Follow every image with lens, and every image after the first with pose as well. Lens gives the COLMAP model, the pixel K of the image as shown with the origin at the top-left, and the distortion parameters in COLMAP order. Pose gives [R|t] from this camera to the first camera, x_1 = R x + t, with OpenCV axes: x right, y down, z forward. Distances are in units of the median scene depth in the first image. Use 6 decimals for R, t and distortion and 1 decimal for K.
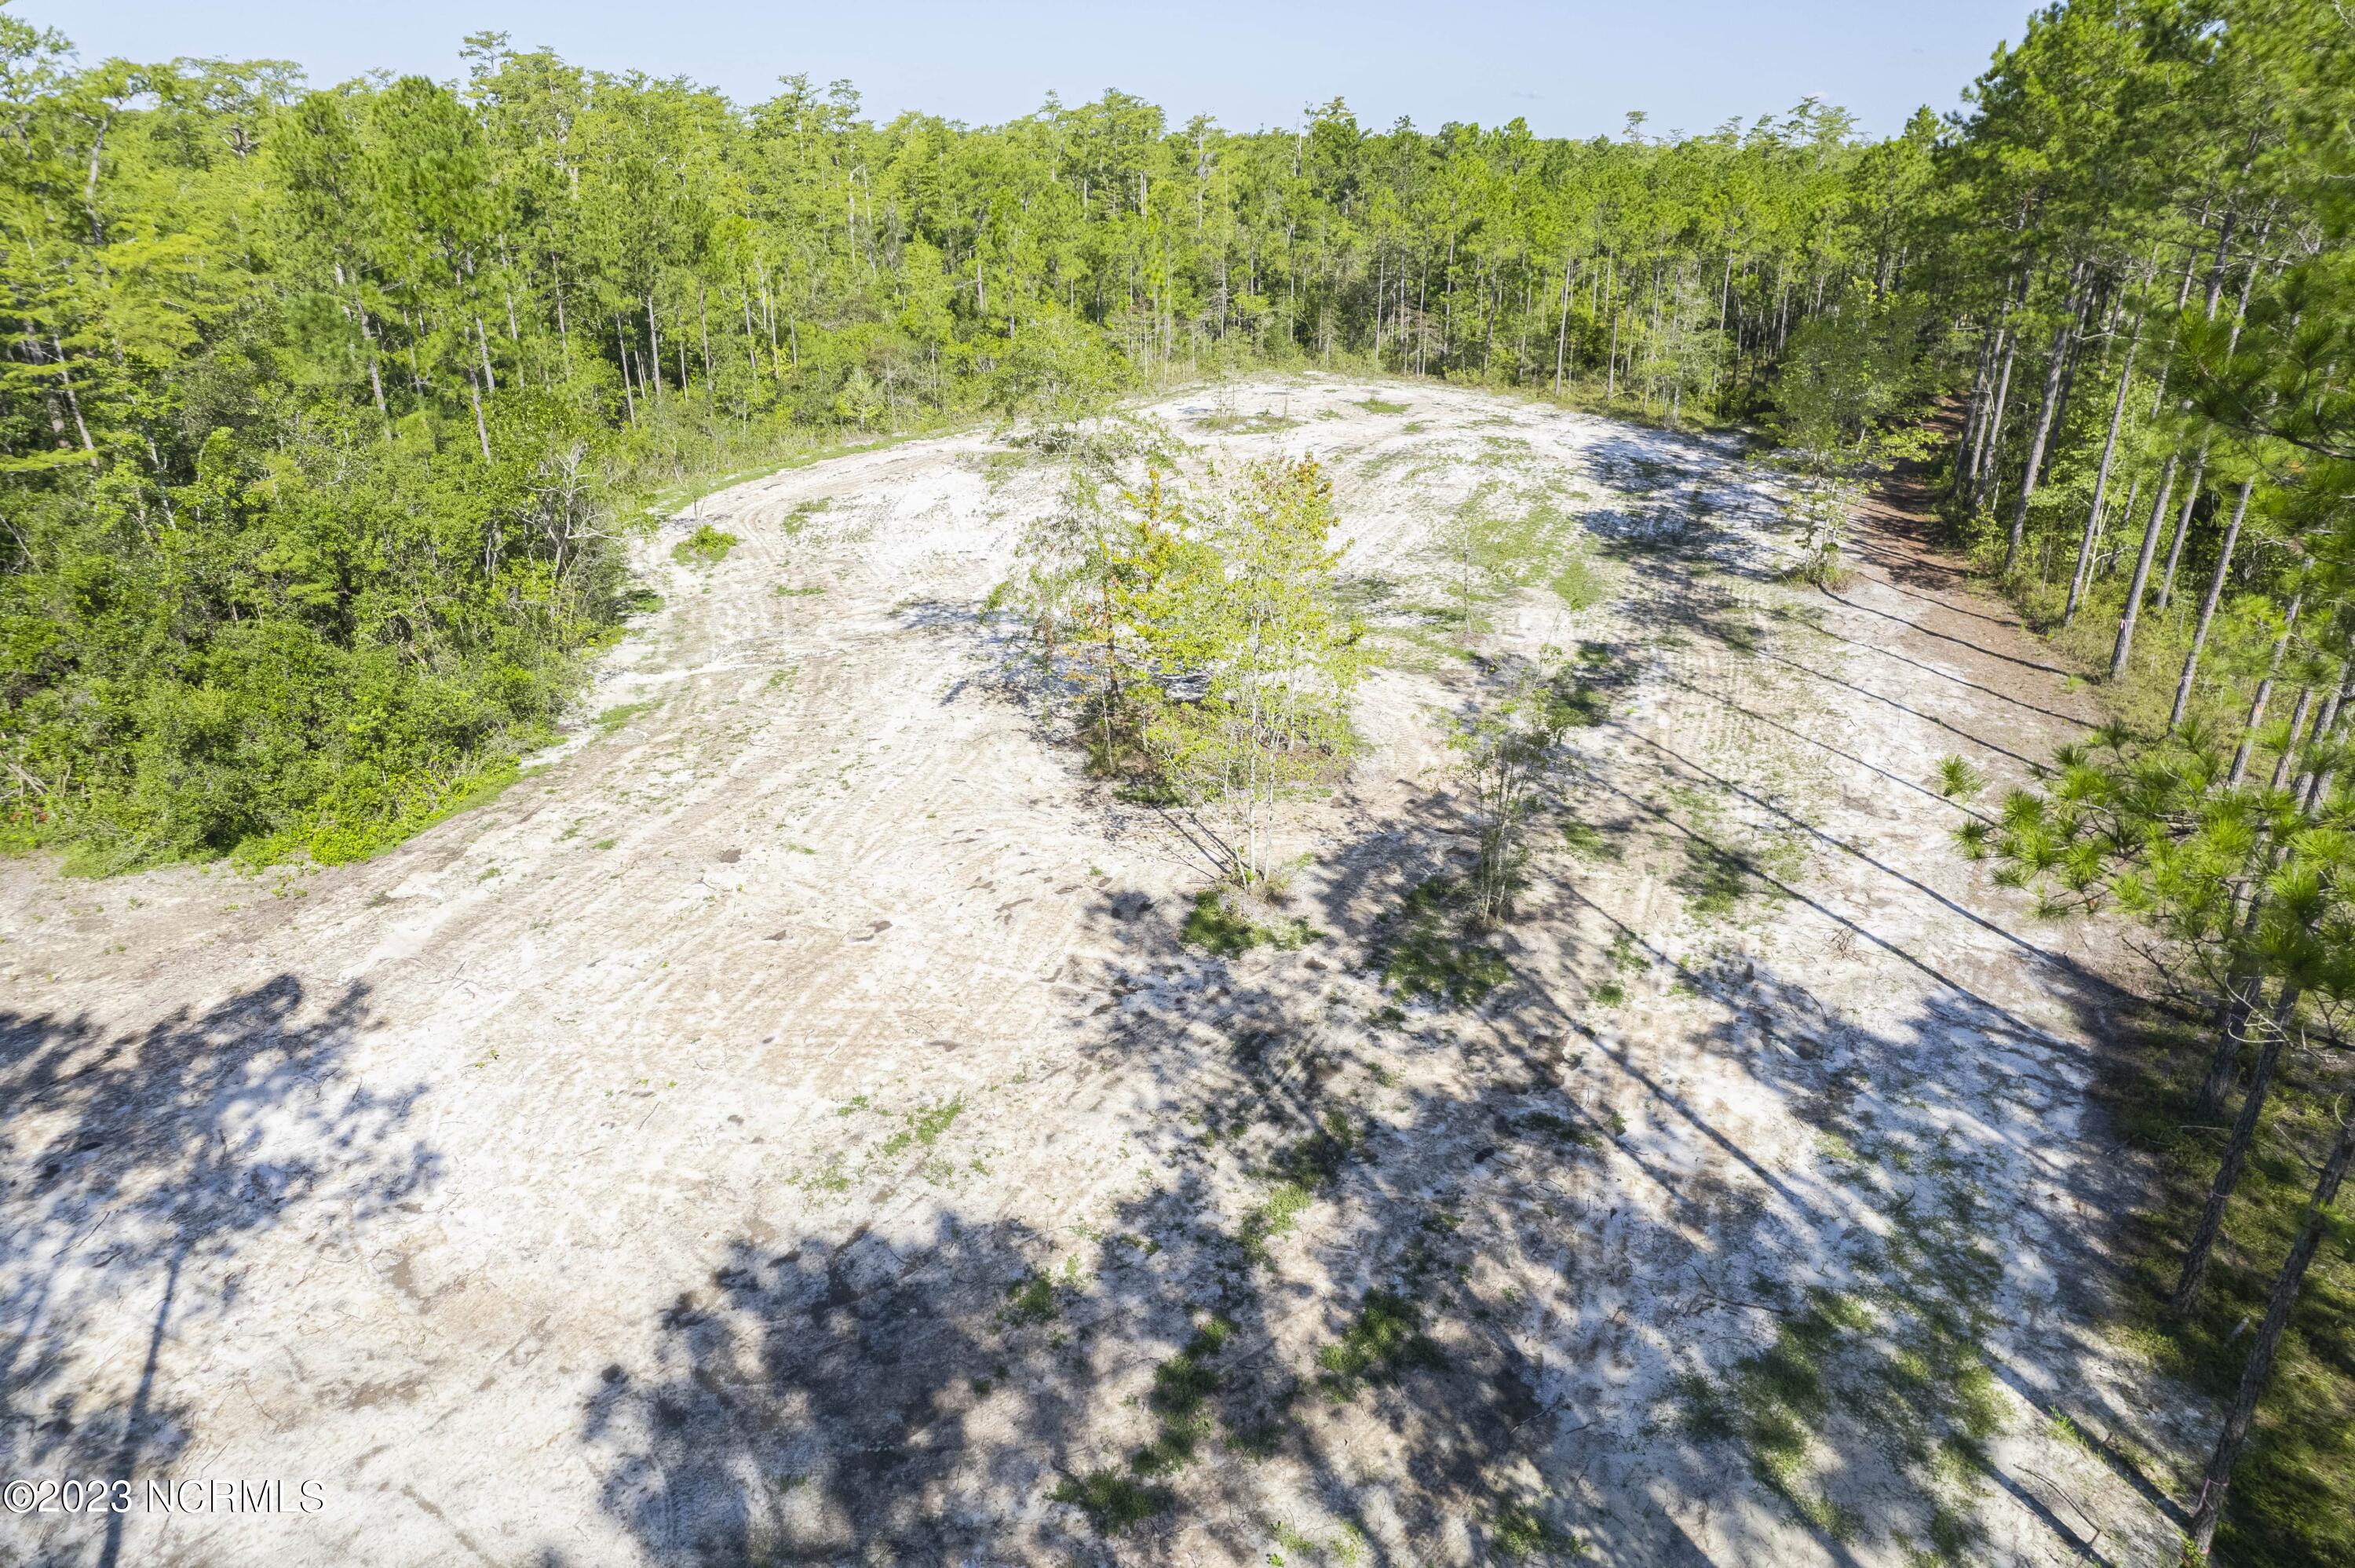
lens RADIAL K [[1508.9, 0, 1184.6], [0, 1508.9, 793.7], [0, 0, 1]] dist [-0.080162, 0.071603]
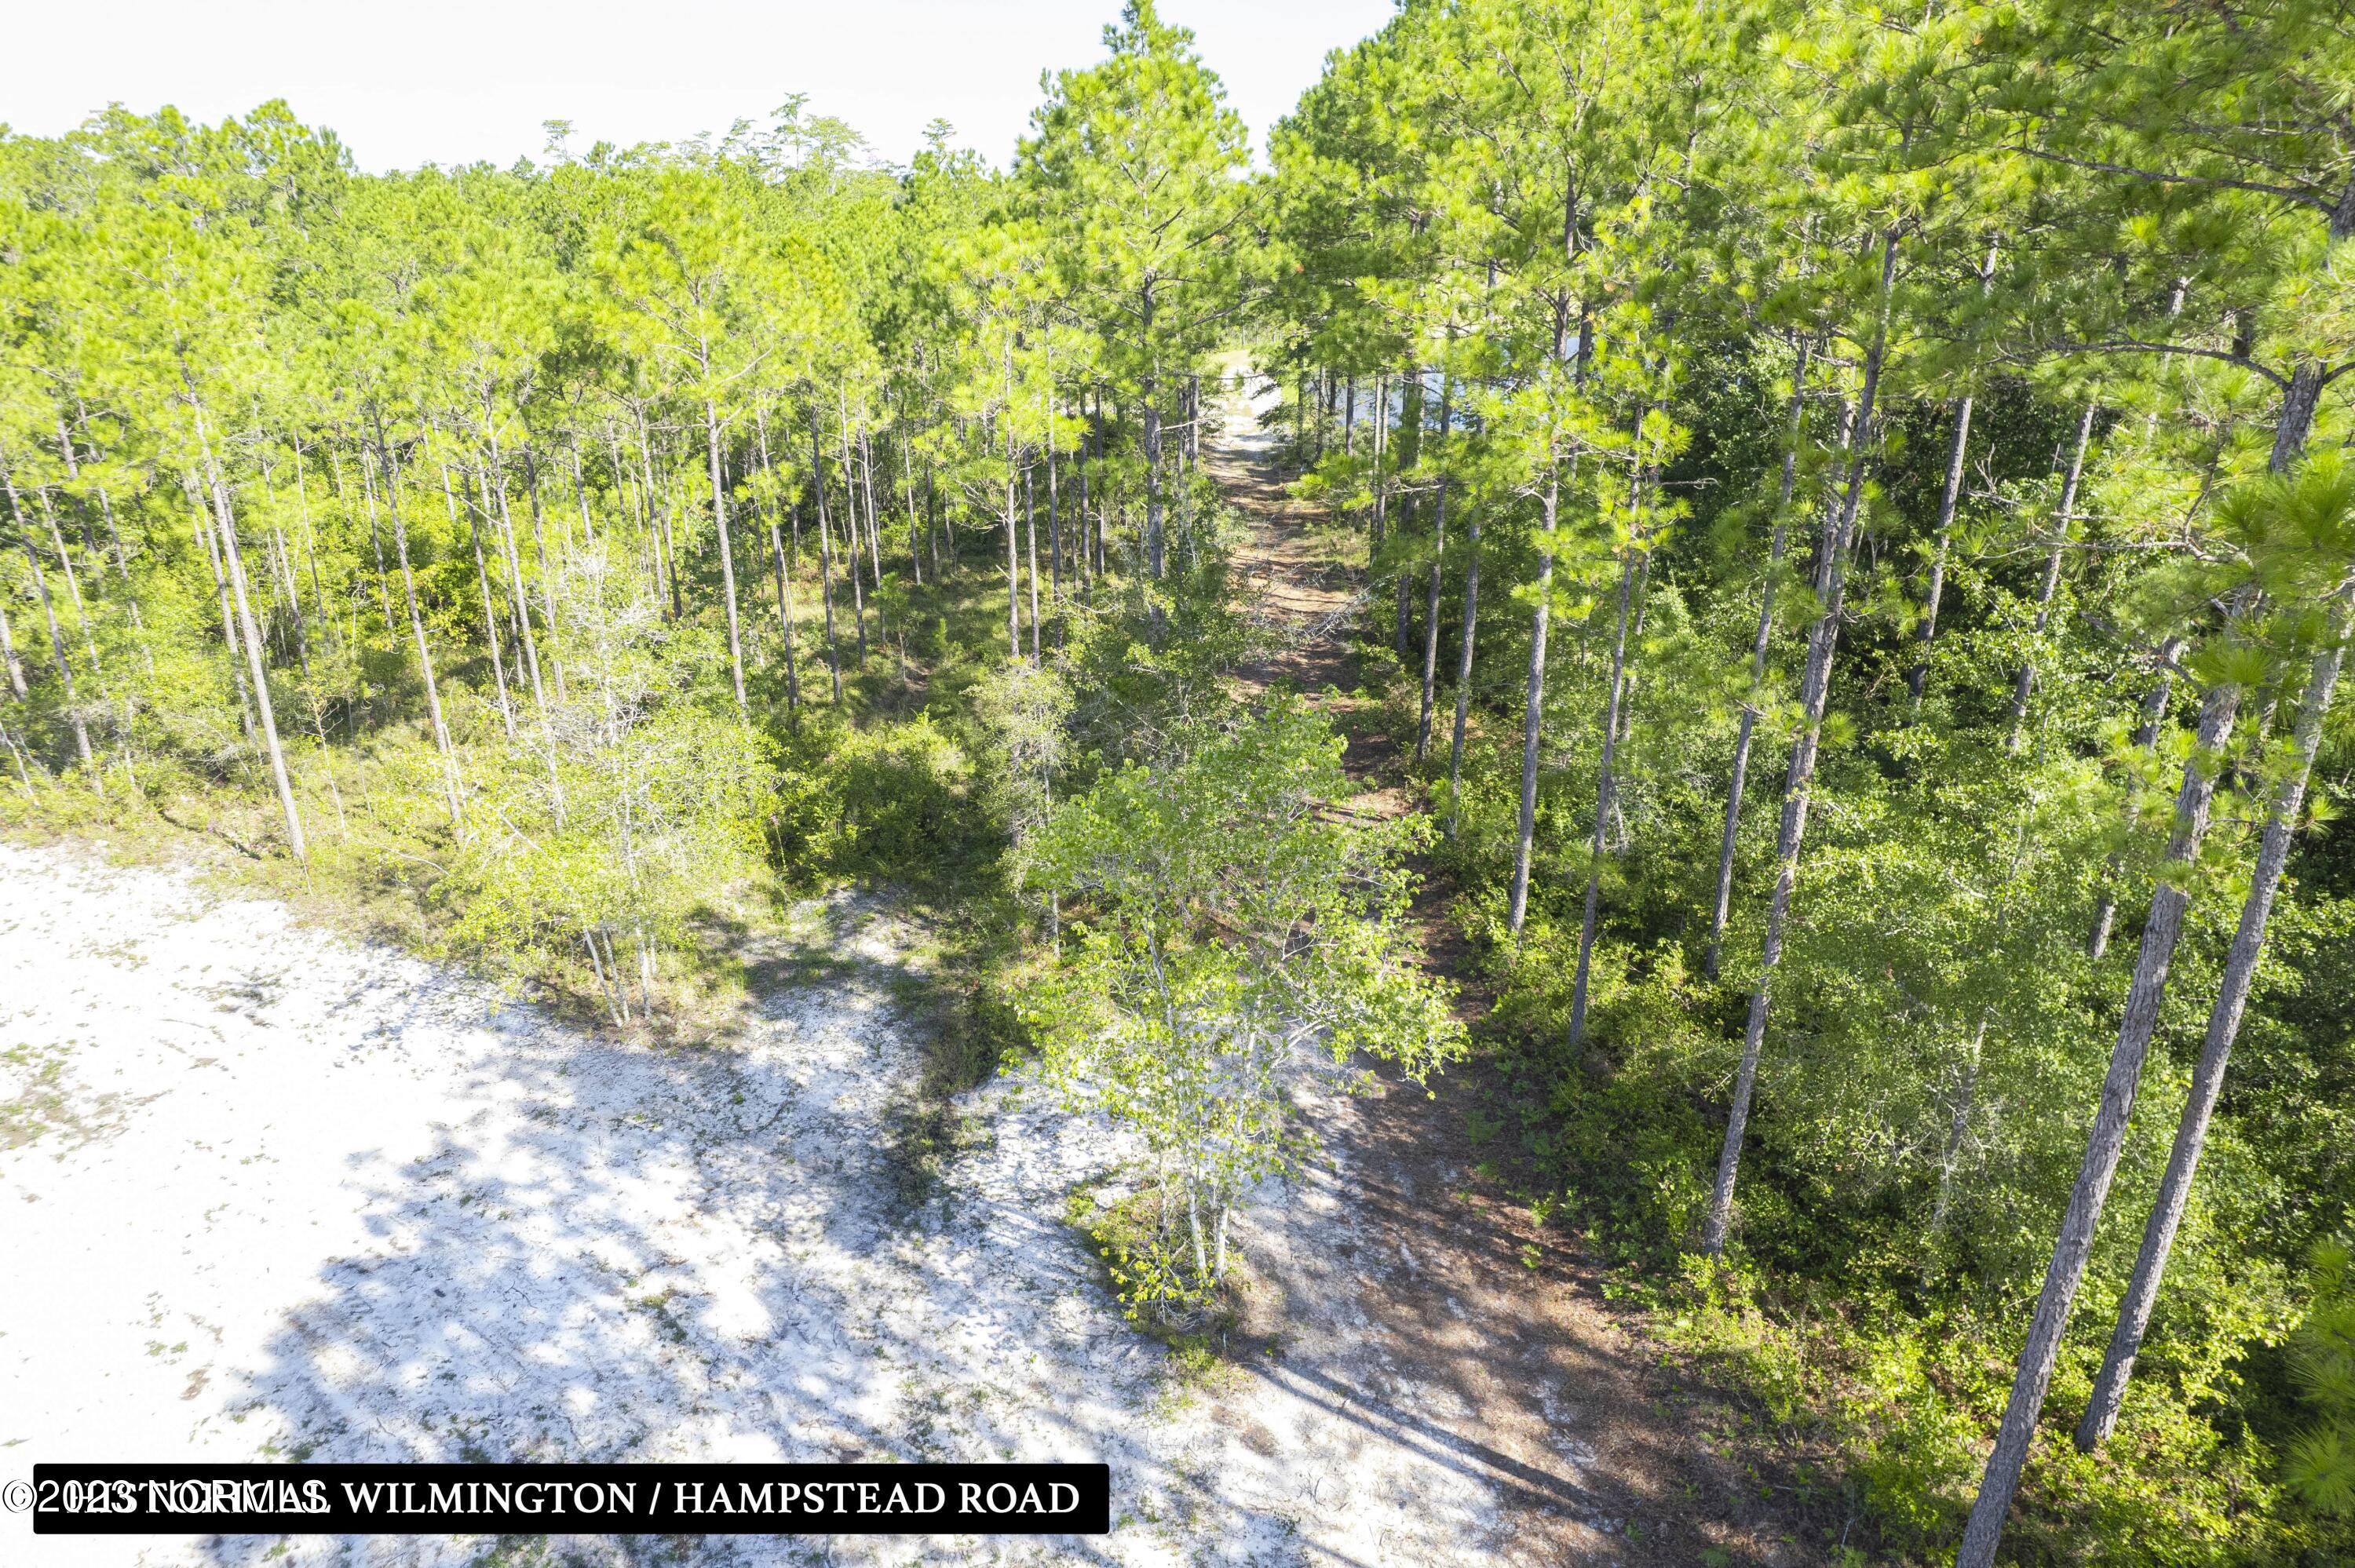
lens RADIAL K [[1508.9, 0, 1184.6], [0, 1508.9, 793.7], [0, 0, 1]] dist [-0.080162, 0.071603]
pose [[0.820068, -0.211614, 0.531704, 0.319171], [0.224039, 0.973676, 0.041971, -0.334385], [-0.526589, 0.084703, 0.845890, 0.822486]]
